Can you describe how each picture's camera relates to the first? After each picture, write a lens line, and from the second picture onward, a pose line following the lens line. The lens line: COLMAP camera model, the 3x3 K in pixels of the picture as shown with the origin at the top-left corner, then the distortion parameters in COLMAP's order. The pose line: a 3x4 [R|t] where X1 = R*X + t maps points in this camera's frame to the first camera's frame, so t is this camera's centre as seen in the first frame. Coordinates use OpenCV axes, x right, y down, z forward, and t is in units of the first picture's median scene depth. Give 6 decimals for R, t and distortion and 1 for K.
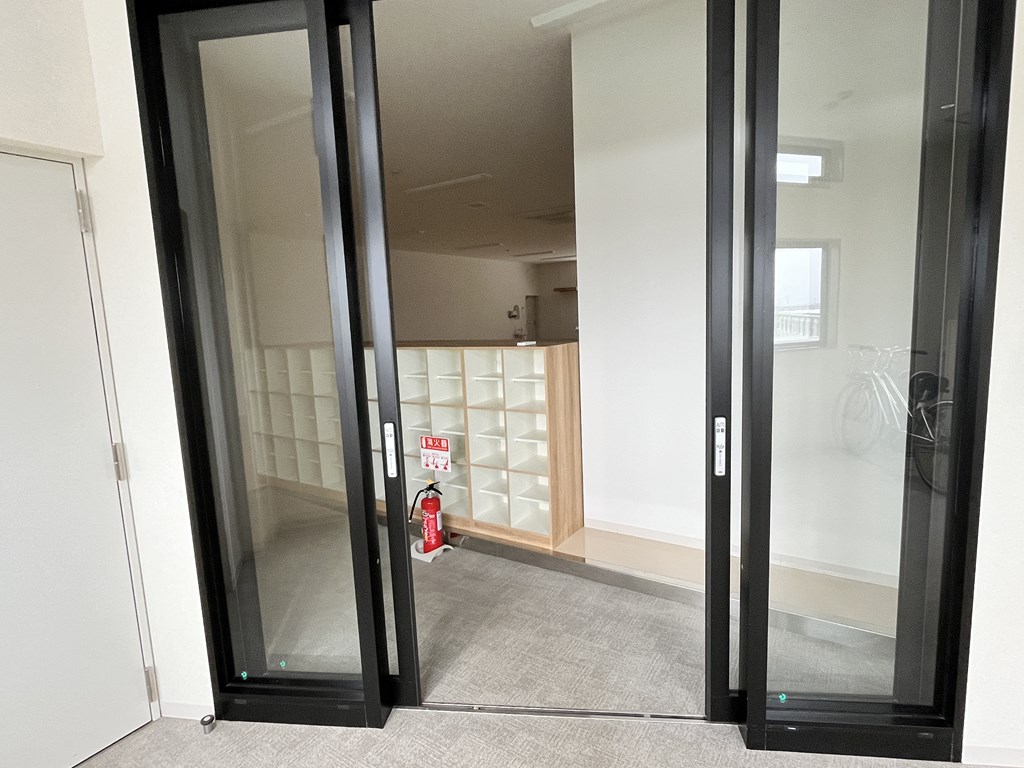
lens RADIAL K [[536.7, 0, 511.7], [0, 536.7, 385.4], [0, 0, 1]] dist [0.006719, 0.000047]
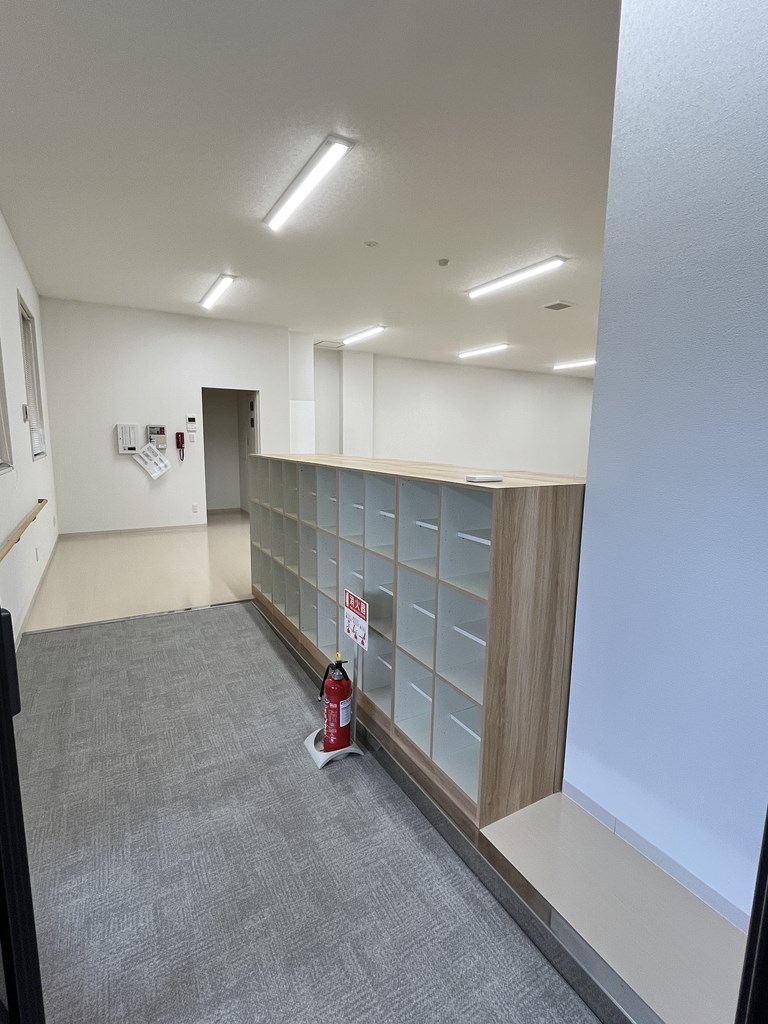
lens RADIAL K [[481.6, 0, 385.7], [0, 481.6, 511.9], [0, 0, 1]] dist [0.000670, 0.000009]
pose [[0.884756, 0.112059, -0.452382, 0.176501], [-0.101289, 0.993696, 0.048049, -0.053114], [0.454915, 0.003310, 0.890529, 0.449542]]
